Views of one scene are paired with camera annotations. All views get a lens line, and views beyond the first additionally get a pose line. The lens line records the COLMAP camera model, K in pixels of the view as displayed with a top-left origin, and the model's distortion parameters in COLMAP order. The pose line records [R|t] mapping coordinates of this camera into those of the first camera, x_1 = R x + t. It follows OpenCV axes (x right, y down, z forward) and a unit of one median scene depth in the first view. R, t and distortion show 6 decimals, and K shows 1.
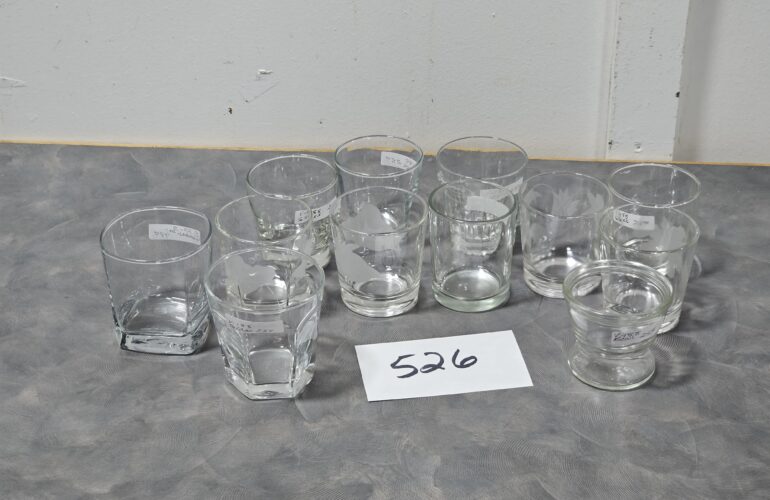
lens RADIAL K [[1503.3, 0, 381.2], [0, 1503.3, 225.8], [0, 0, 1]] dist [-0.019548, 0.000000]
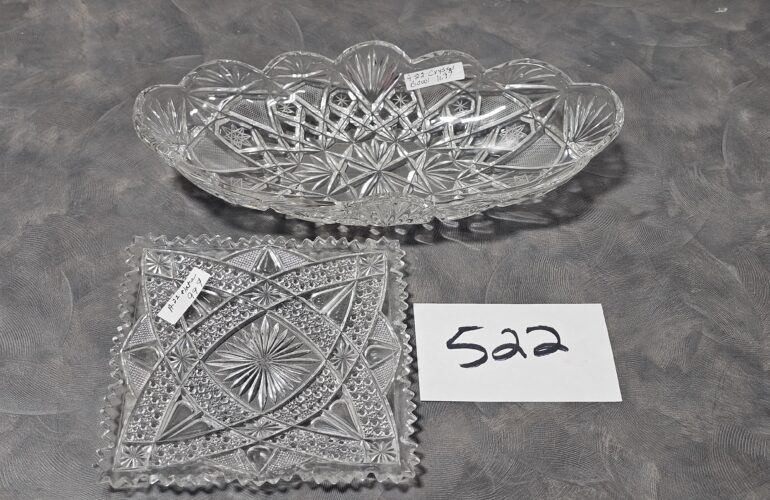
lens RADIAL K [[1039.6, 0, 371.8], [0, 1039.6, 244.3], [0, 0, 1]] dist [0.053041, 0.000000]
pose [[0.990696, -0.057417, 0.123386, -0.165758], [0.011137, 0.937807, 0.346978, -0.151371], [-0.135635, -0.342375, 0.929722, 0.464845]]
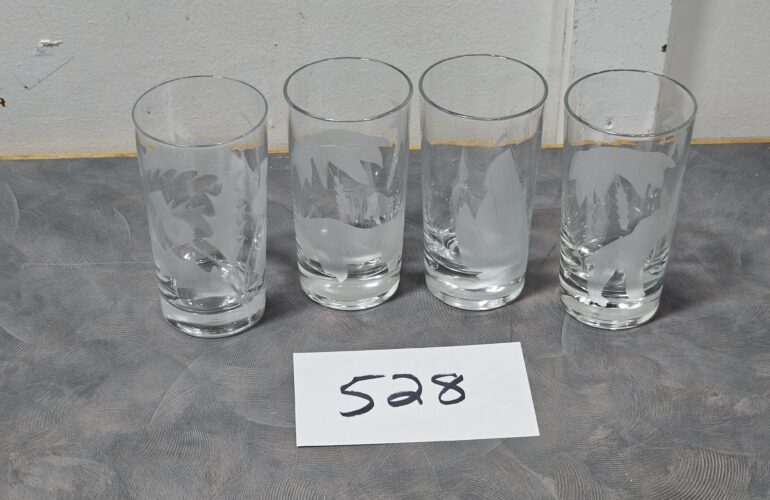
lens RADIAL K [[1503.3, 0, 387.7], [0, 1503.3, 253.6], [0, 0, 1]] dist [-0.019548, 0.000000]
pose [[0.991082, -0.066903, 0.115240, -0.015466], [0.054006, 0.992283, 0.111617, -0.092745], [-0.121818, -0.104398, 0.987047, 0.393186]]
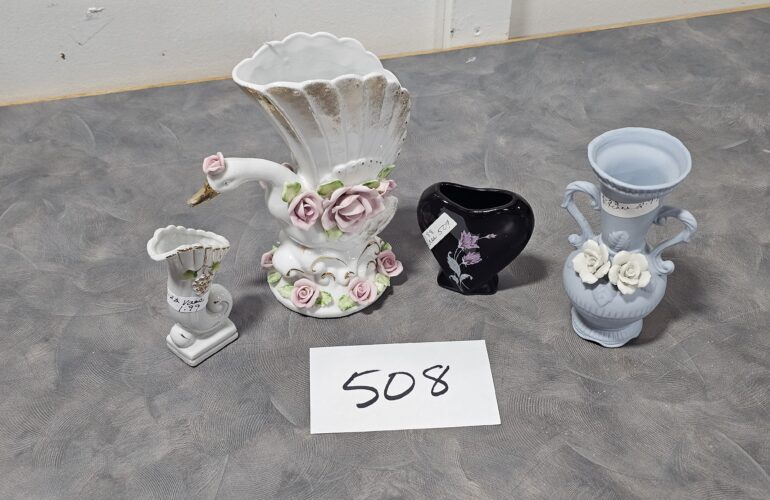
lens RADIAL K [[1039.6, 0, 381.2], [0, 1039.6, 244.7], [0, 0, 1]] dist [0.053041, 0.000000]
pose [[0.944200, -0.205497, 0.257407, -0.129682], [0.147989, 0.962858, 0.225841, -0.100983], [-0.294256, -0.175146, 0.939541, 0.390292]]
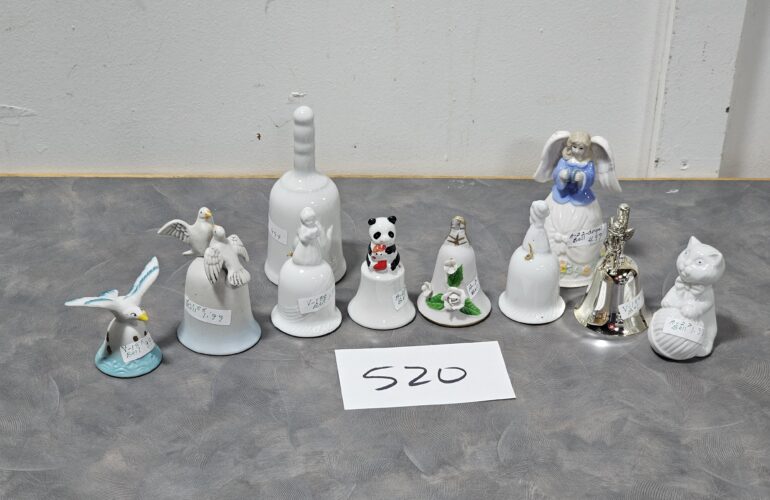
lens RADIAL K [[1503.3, 0, 384.2], [0, 1503.3, 250.7], [0, 0, 1]] dist [-0.019548, 0.000000]
pose [[0.992816, -0.032544, 0.115143, -0.164704], [0.030701, 0.999371, 0.017748, -0.024236], [-0.115648, -0.014086, 0.993190, 0.071291]]
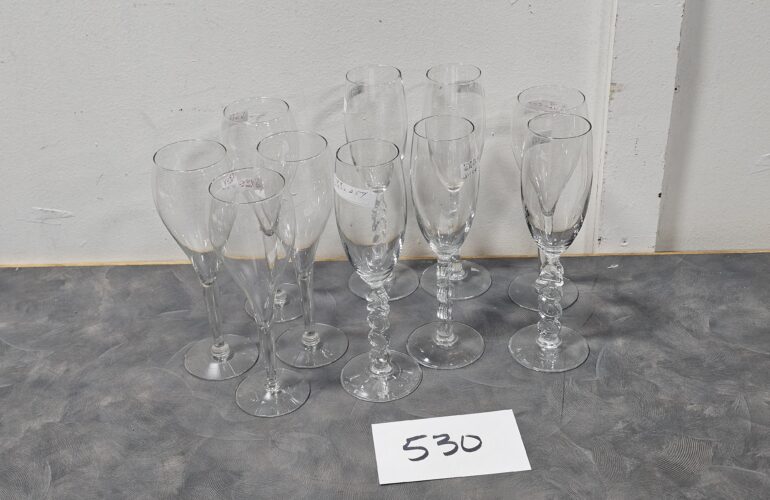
lens RADIAL K [[1039.6, 0, 388.4], [0, 1039.6, 249.9], [0, 0, 1]] dist [0.053041, 0.000000]
pose [[0.997937, -0.056119, 0.031177, -0.037023], [0.055459, 0.998226, 0.021659, -0.089278], [-0.032337, -0.019886, 0.999279, 0.273191]]
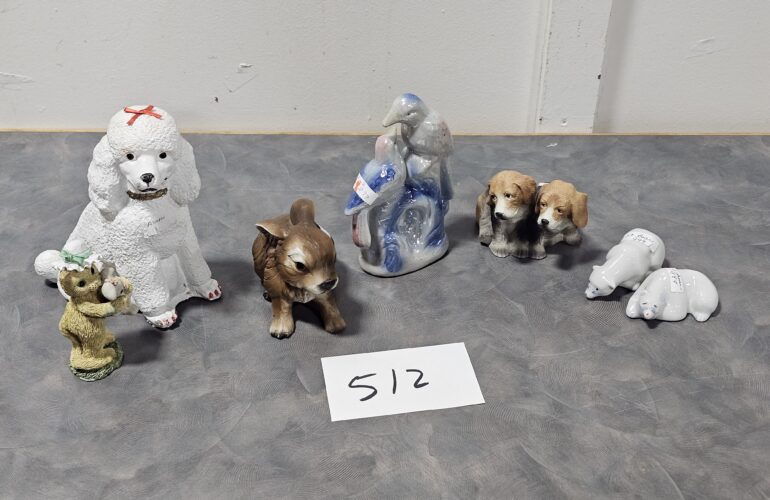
lens RADIAL K [[1039.6, 0, 379.0], [0, 1039.6, 262.9], [0, 0, 1]] dist [0.053041, 0.000000]
pose [[0.996833, -0.037762, 0.069980, -0.044726], [0.029215, 0.992420, 0.119373, -0.054368], [-0.073957, -0.116950, 0.990380, 0.221650]]
